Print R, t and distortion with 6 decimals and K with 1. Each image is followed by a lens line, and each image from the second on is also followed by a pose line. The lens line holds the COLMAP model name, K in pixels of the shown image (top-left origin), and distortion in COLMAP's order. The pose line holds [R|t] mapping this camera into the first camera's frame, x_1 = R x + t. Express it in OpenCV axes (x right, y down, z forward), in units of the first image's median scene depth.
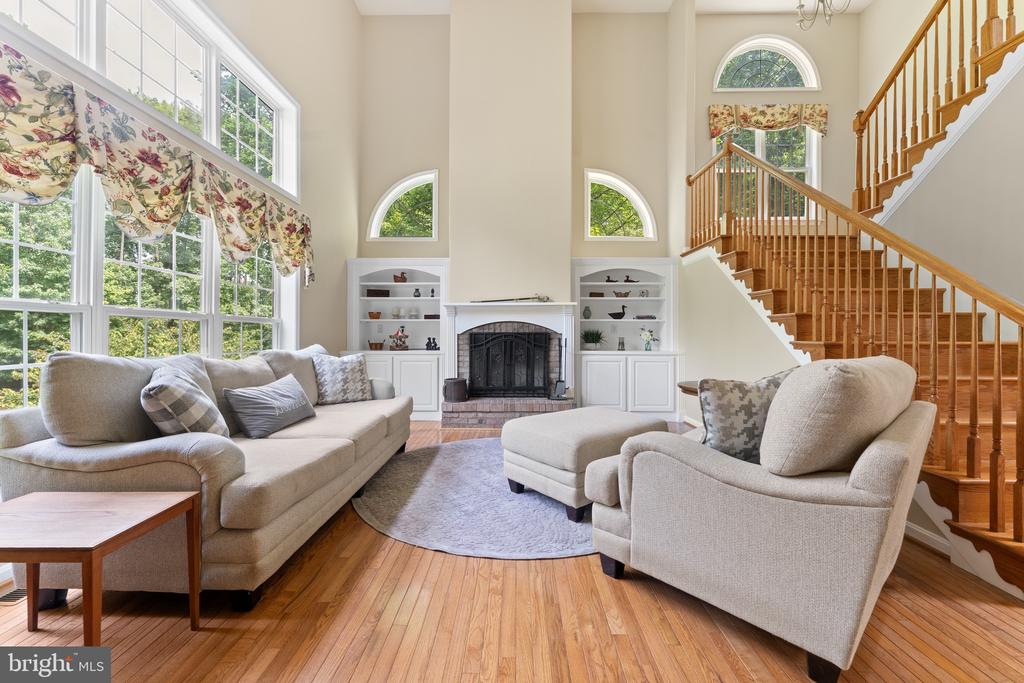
lens RADIAL K [[416.5, 0, 505.6], [0, 416.5, 333.6], [0, 0, 1]] dist [-0.006696, 0.000568]
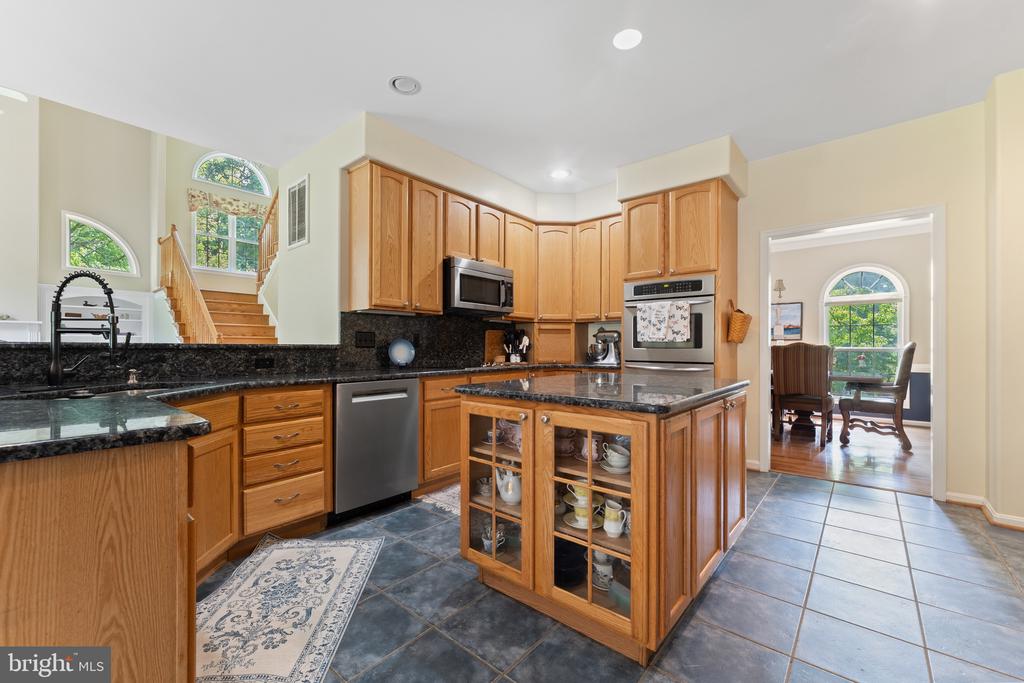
lens RADIAL K [[416.5, 0, 515.9], [0, 416.5, 346.1], [0, 0, 1]] dist [-0.006696, 0.000568]
pose [[0.617940, 0.000211, 0.786225, 0.092341], [-0.001203, 0.999999, 0.000677, -0.002912], [-0.786224, -0.001364, 0.617940, -1.183800]]
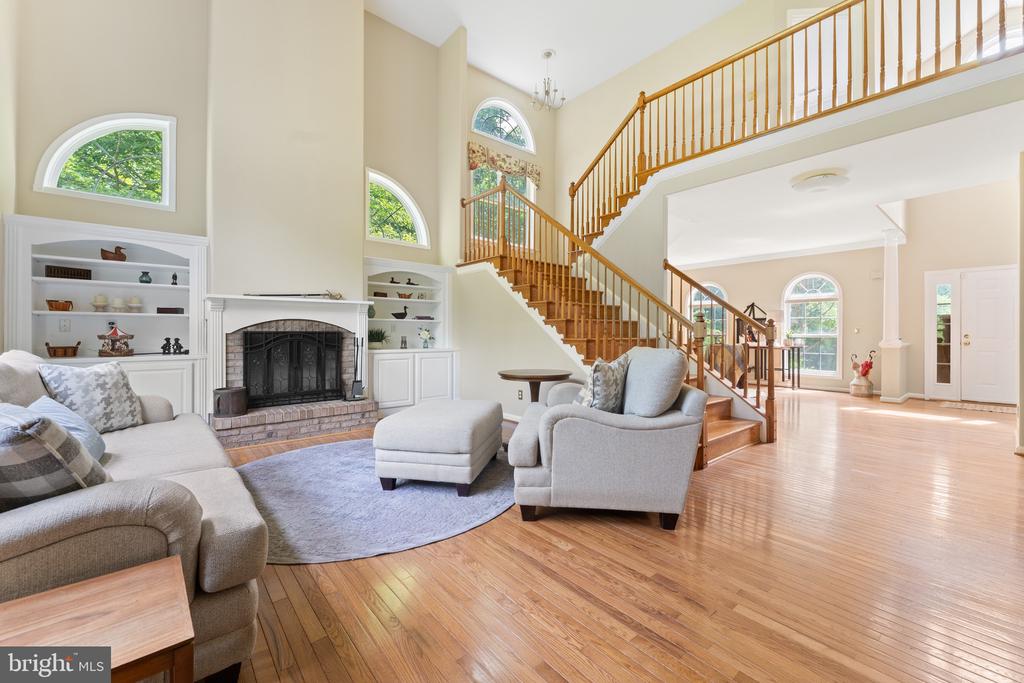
lens RADIAL K [[416.5, 0, 513.0], [0, 416.5, 330.7], [0, 0, 1]] dist [-0.006696, 0.000568]
pose [[0.750609, 0.003416, 0.660737, -0.306231], [-0.001509, 0.999993, -0.003457, -0.002843], [-0.660745, 0.001598, 0.750609, 0.028115]]
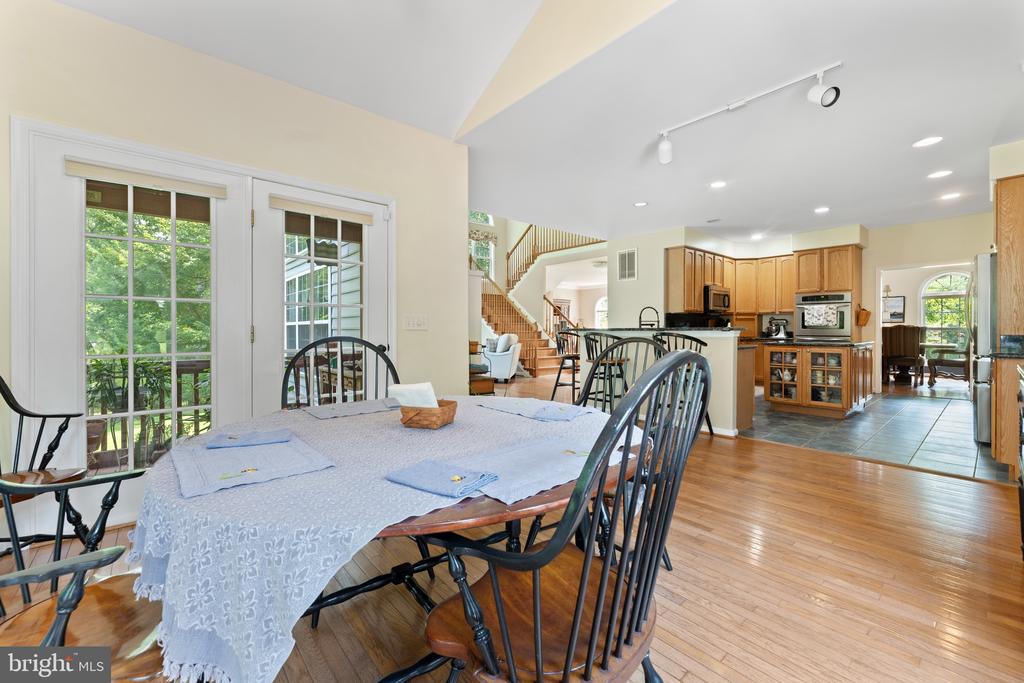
lens RADIAL K [[416.5, 0, 519.8], [0, 416.5, 332.6], [0, 0, 1]] dist [-0.006696, 0.000568]
pose [[0.734916, -0.013691, 0.678020, -1.161780], [0.005635, 0.999885, 0.014083, -0.014558], [-0.678134, -0.006529, 0.734909, -1.310299]]
